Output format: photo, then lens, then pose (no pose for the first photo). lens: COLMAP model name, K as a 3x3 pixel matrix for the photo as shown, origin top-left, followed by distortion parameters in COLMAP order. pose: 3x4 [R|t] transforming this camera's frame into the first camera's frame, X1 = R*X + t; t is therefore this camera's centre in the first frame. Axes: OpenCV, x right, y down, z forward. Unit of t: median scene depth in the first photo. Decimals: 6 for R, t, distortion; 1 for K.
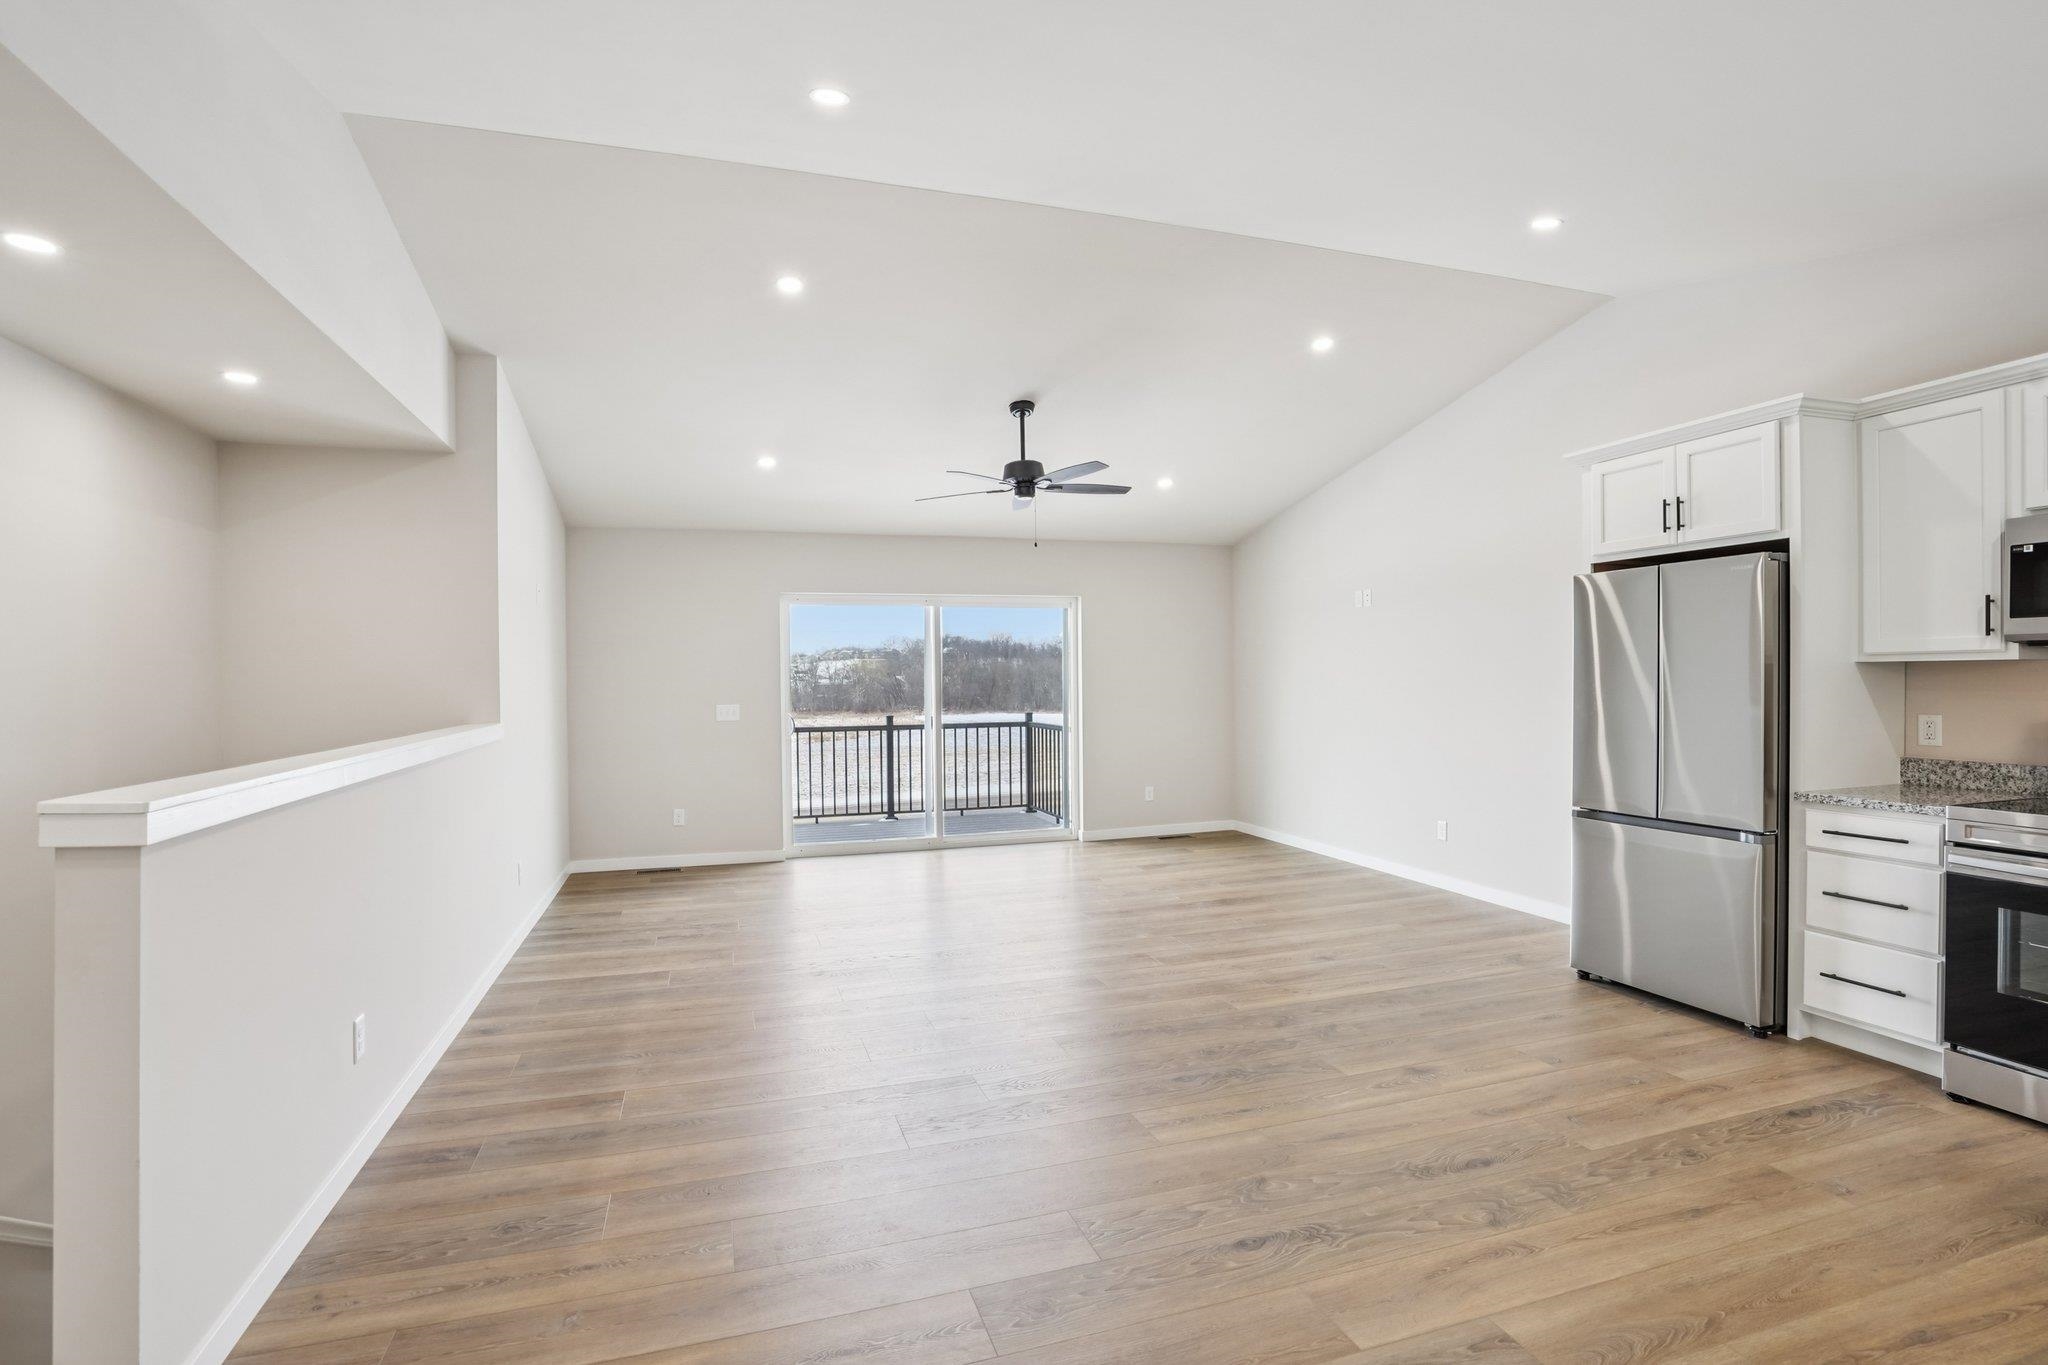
lens RADIAL K [[962.4, 0, 1013.5], [0, 962.4, 687.7], [0, 0, 1]] dist [-0.061471, 0.024692]
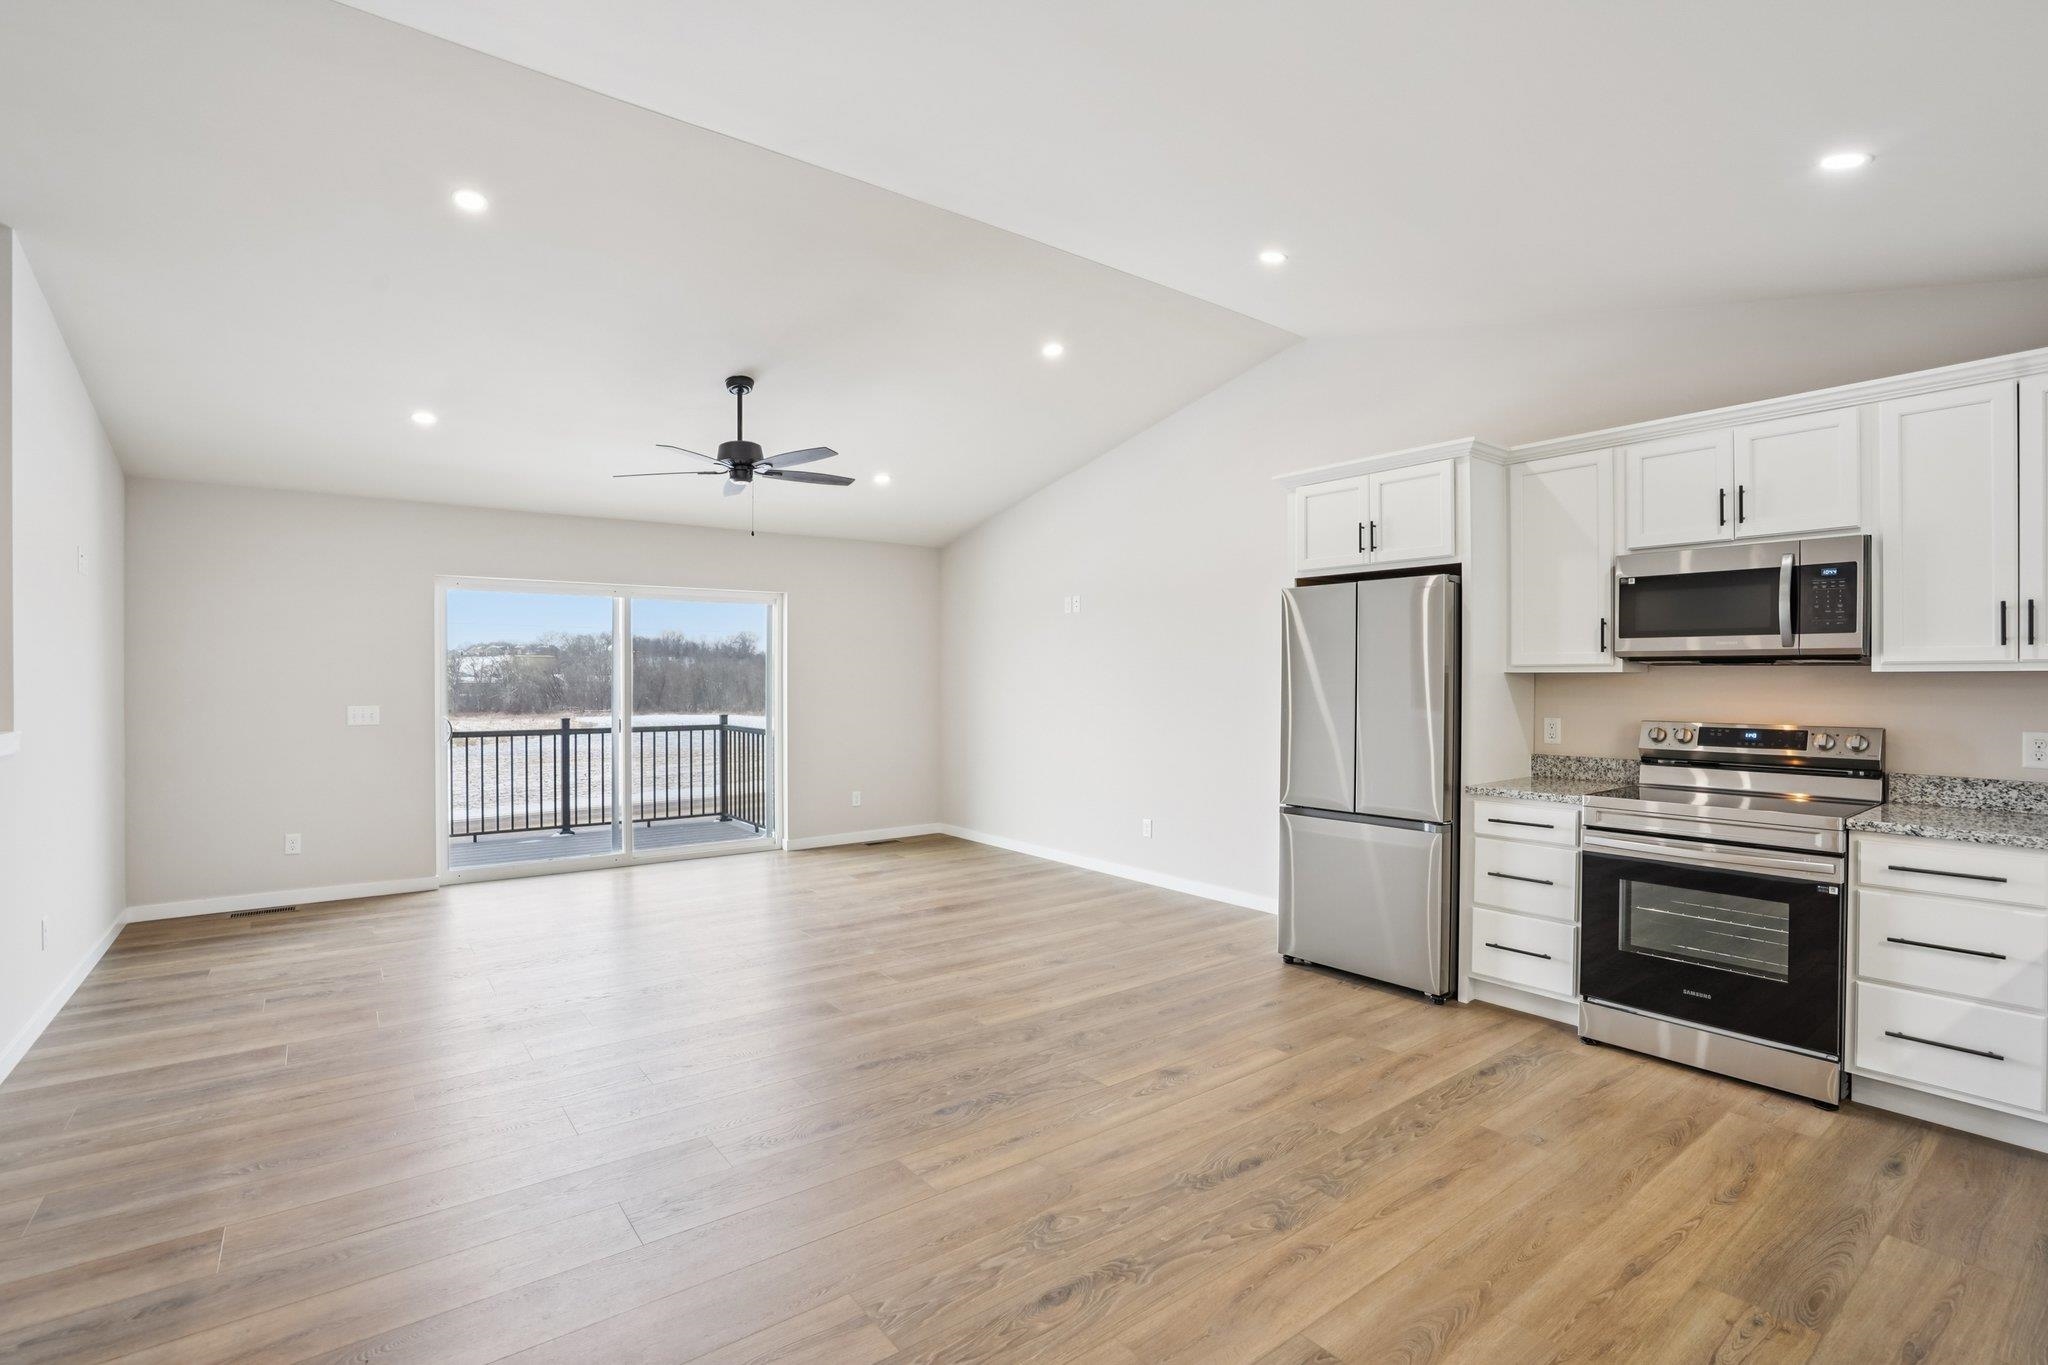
lens RADIAL K [[949.3, 0, 1015.3], [0, 949.3, 684.2], [0, 0, 1]] dist [-0.063027, 0.026372]
pose [[0.943393, 0.009186, 0.331551, -0.045617], [-0.007447, 0.999951, -0.006513, -0.000665], [-0.331594, 0.003676, 0.943415, 0.077793]]
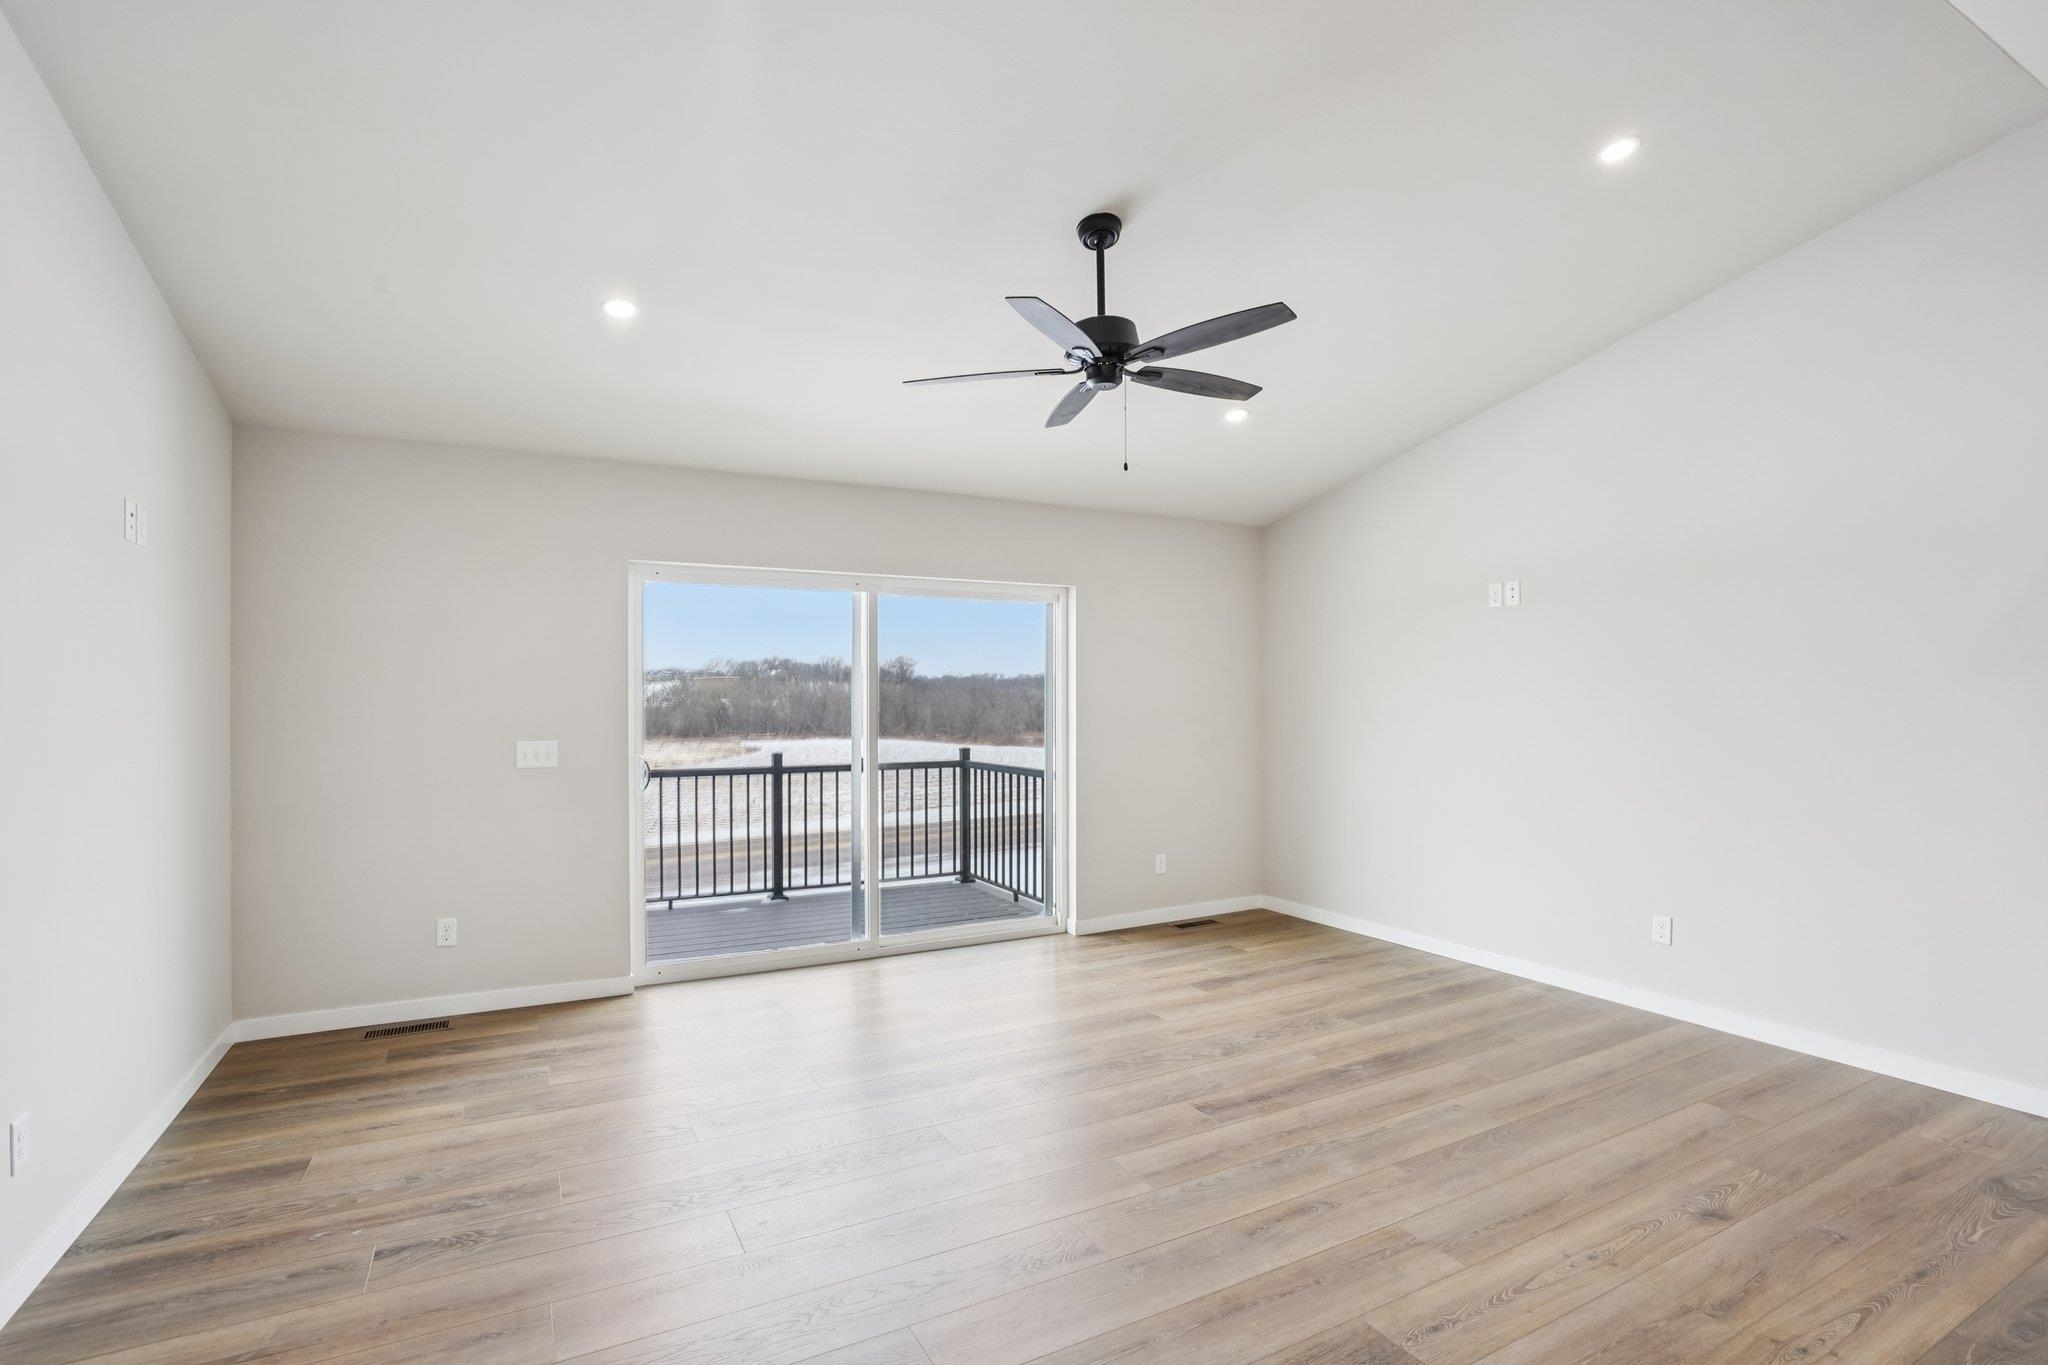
lens RADIAL K [[964.8, 0, 1027.8], [0, 964.8, 698.4], [0, 0, 1]] dist [-0.068045, 0.028282]
pose [[0.981364, 0.010081, 0.191895, -0.169309], [-0.007182, 0.999849, -0.015800, -0.003243], [-0.192025, 0.014127, 0.981288, 0.547416]]
